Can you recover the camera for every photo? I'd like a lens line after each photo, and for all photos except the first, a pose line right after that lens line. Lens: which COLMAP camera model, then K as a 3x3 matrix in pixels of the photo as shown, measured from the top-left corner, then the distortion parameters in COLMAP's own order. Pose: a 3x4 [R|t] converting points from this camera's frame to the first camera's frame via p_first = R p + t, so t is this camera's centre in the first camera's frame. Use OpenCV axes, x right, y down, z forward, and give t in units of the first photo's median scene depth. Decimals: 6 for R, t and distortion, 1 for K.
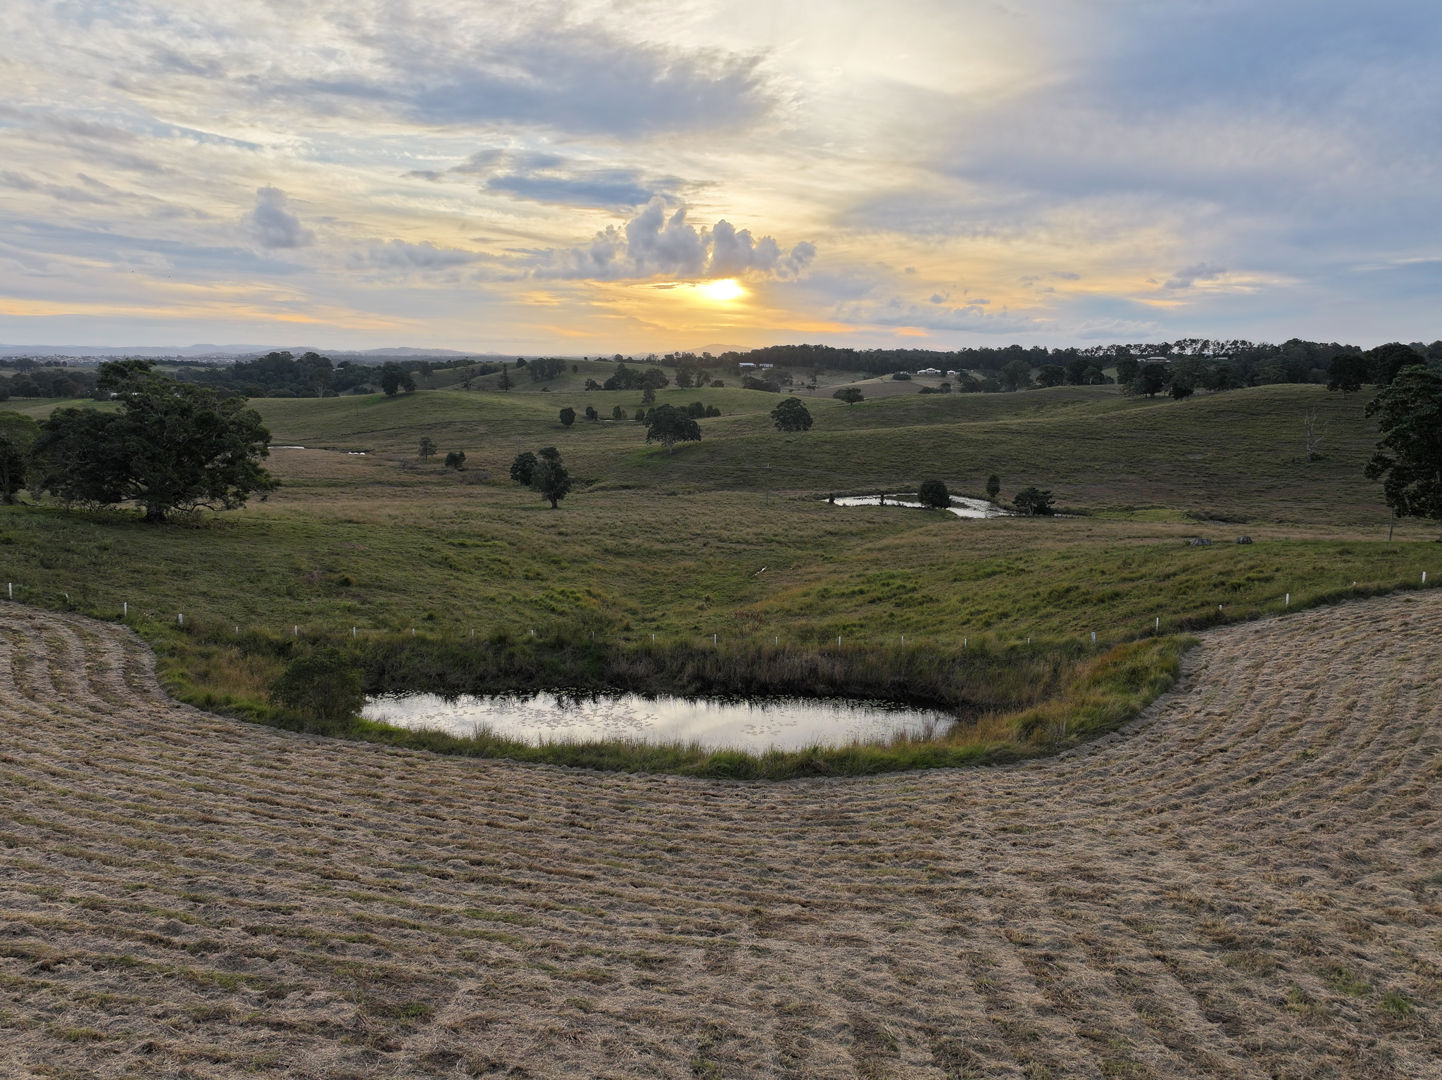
lens RADIAL K [[1012.8, 0, 720.5], [0, 1012.8, 531.0], [0, 0, 1]] dist [0.005550, 0.001219]
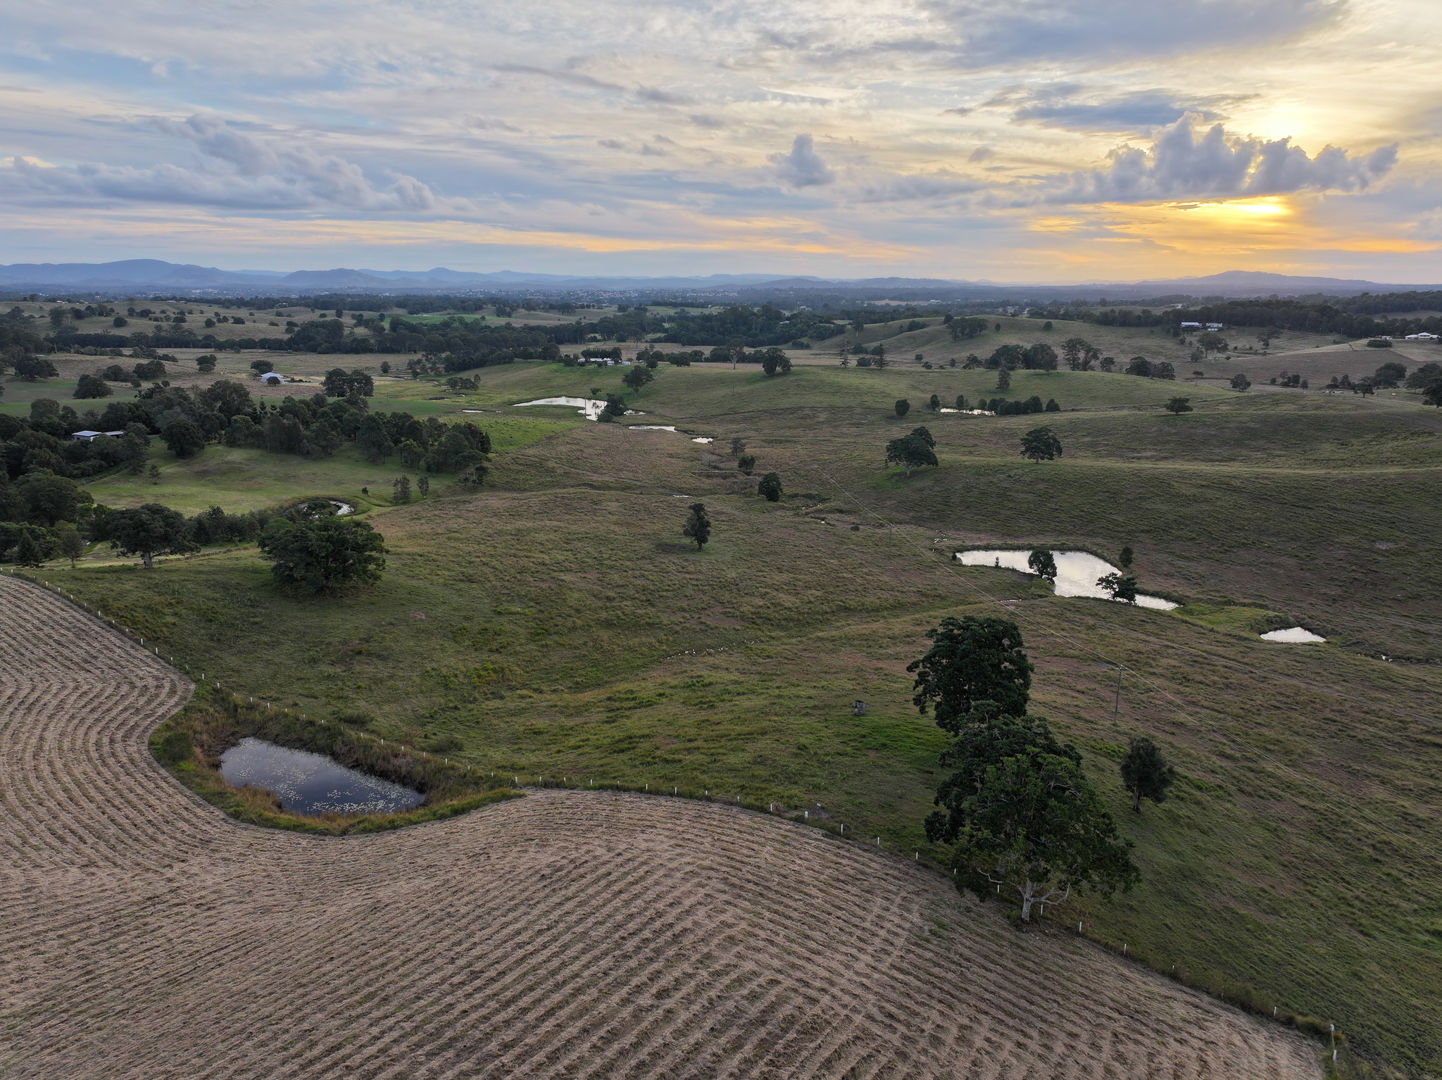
lens RADIAL K [[1012.8, 0, 720.5], [0, 1012.8, 531.0], [0, 0, 1]] dist [0.005550, 0.001219]
pose [[0.891960, 0.104095, -0.439967, 1.366756], [-0.072914, 0.993515, 0.087241, -0.511336], [0.446196, -0.045736, 0.893766, -0.498338]]
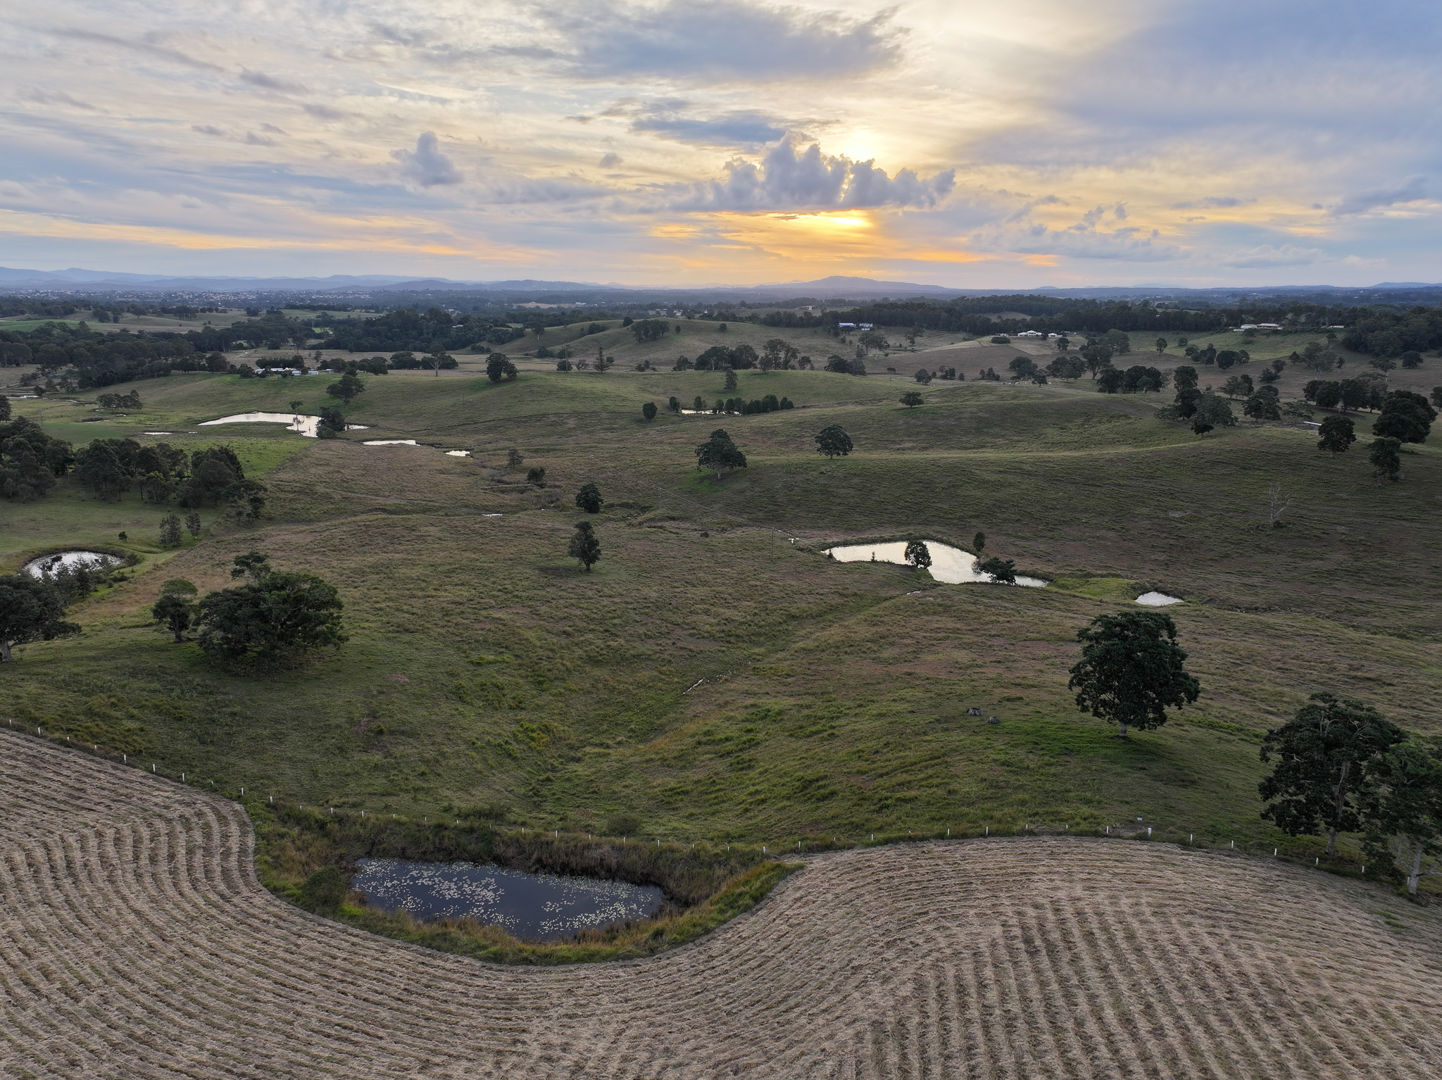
lens RADIAL K [[1016.7, 0, 720.9], [0, 1016.7, 508.1], [0, 0, 1]] dist [0.008166, 0.005343]
pose [[0.993150, 0.025584, -0.114008, 0.426053], [-0.020391, 0.998711, 0.046483, -0.499073], [0.115050, -0.043840, 0.992392, -0.640661]]
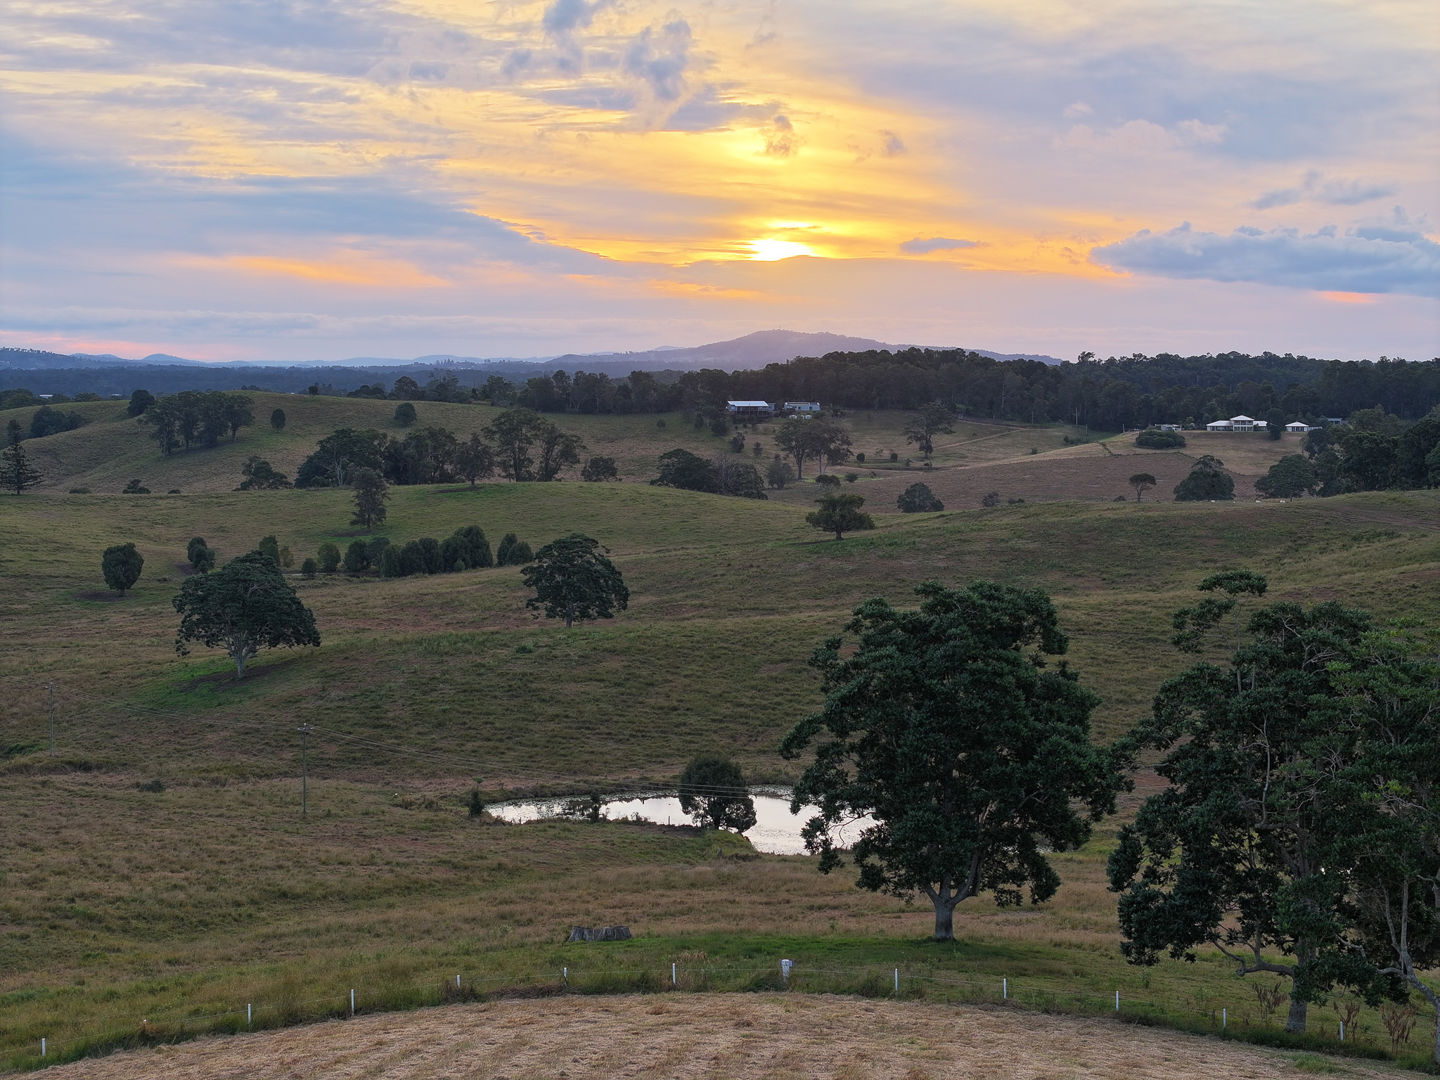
lens RADIAL K [[2883.1, 0, 720.0], [0, 2883.1, 540.0], [0, 0, 1]] dist [-0.196564, 0.684757]
pose [[0.999593, -0.001120, -0.028522, 0.884730], [-0.001989, 0.994069, -0.108736, -0.043220], [0.028475, 0.108748, 0.993661, -0.623839]]
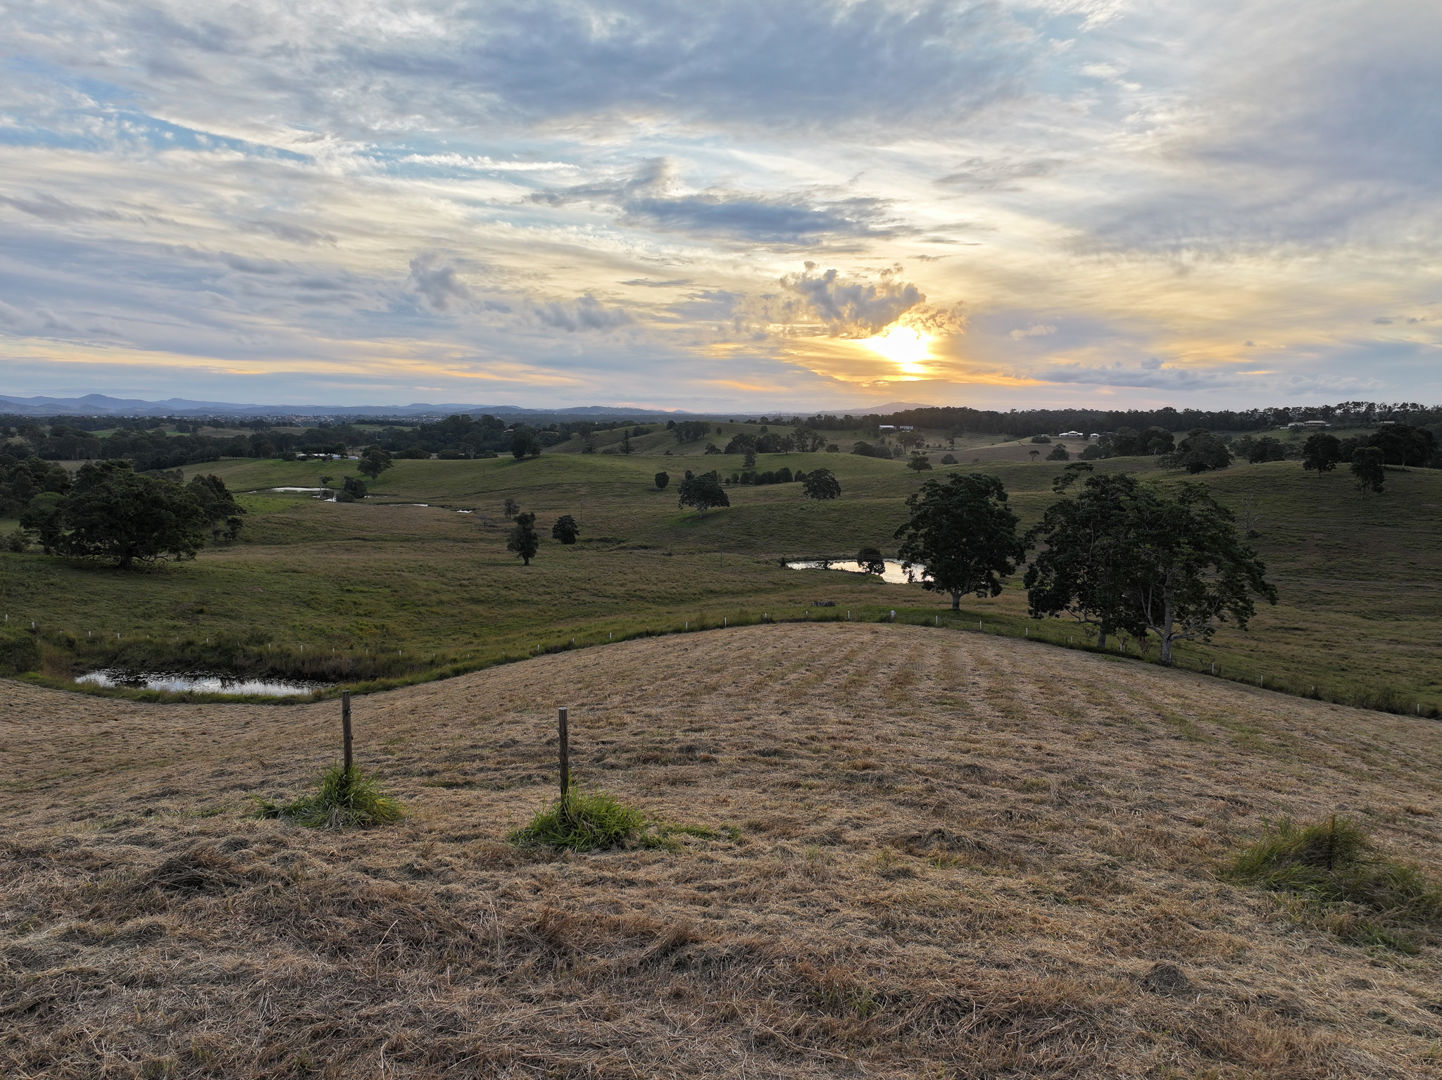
lens RADIAL K [[1012.8, 0, 720.5], [0, 1012.8, 531.0], [0, 0, 1]] dist [0.005550, 0.001219]
pose [[0.983667, 0.019908, -0.178892, 0.889281], [-0.029816, 0.998156, -0.052873, -0.017384], [0.177509, 0.057343, 0.982447, -0.493883]]
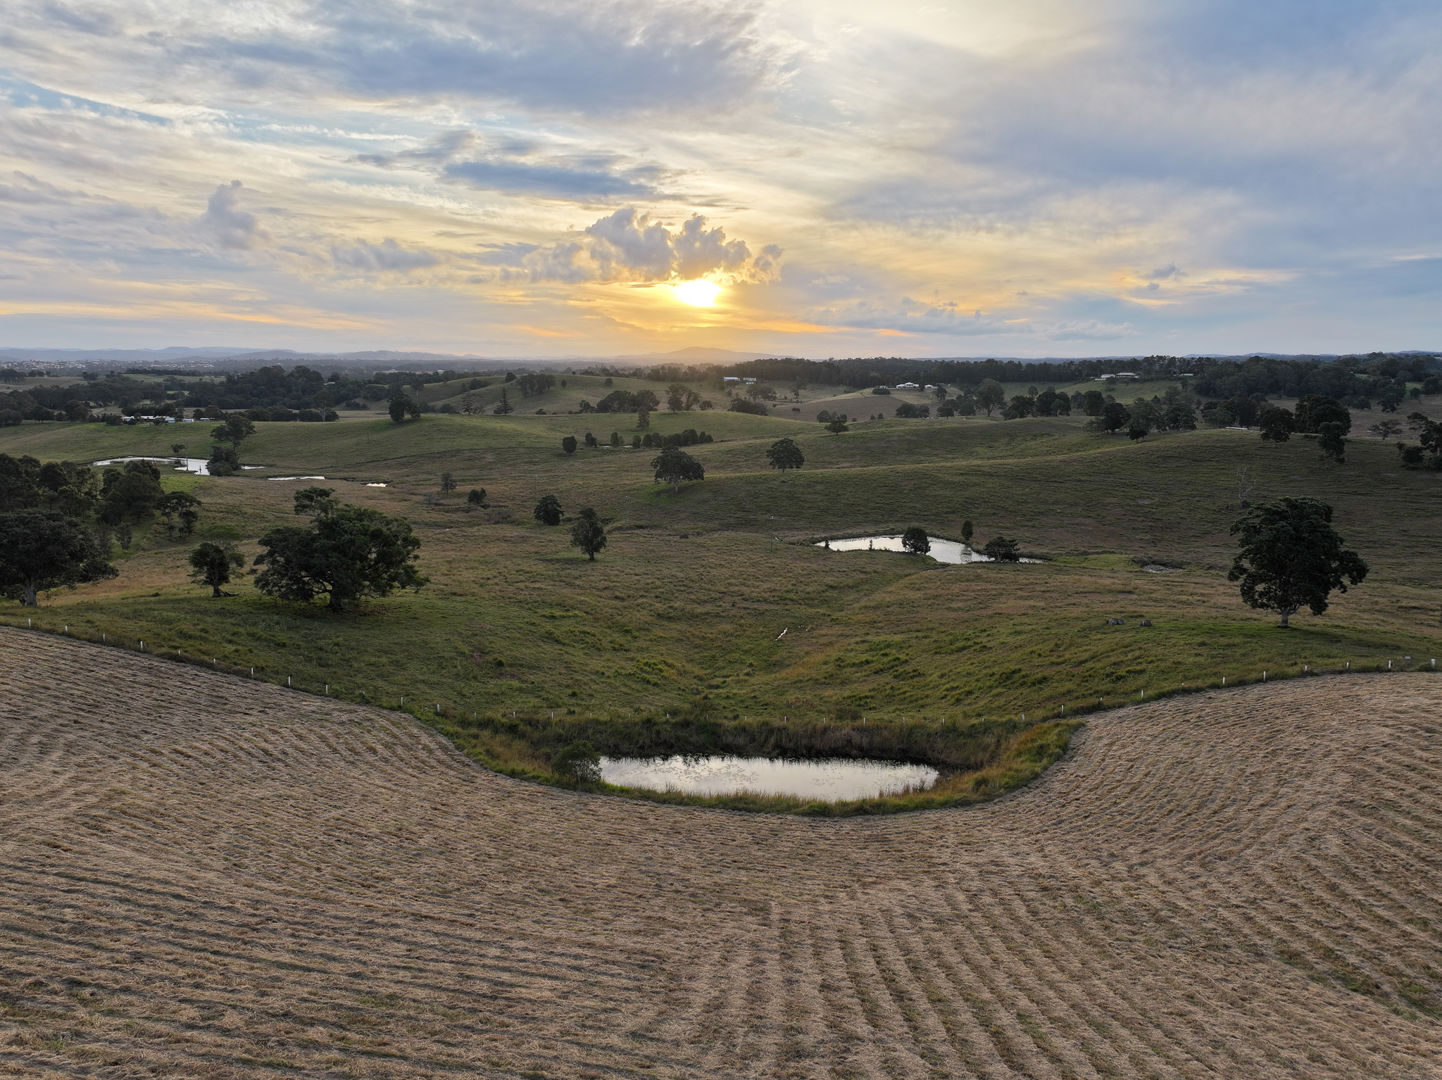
lens RADIAL K [[1012.8, 0, 720.5], [0, 1012.8, 531.0], [0, 0, 1]] dist [0.005550, 0.001219]
pose [[0.999779, -0.004596, 0.020507, -0.125038], [0.004620, 0.999989, -0.001125, -0.169110], [-0.020501, 0.001219, 0.999789, -0.523107]]
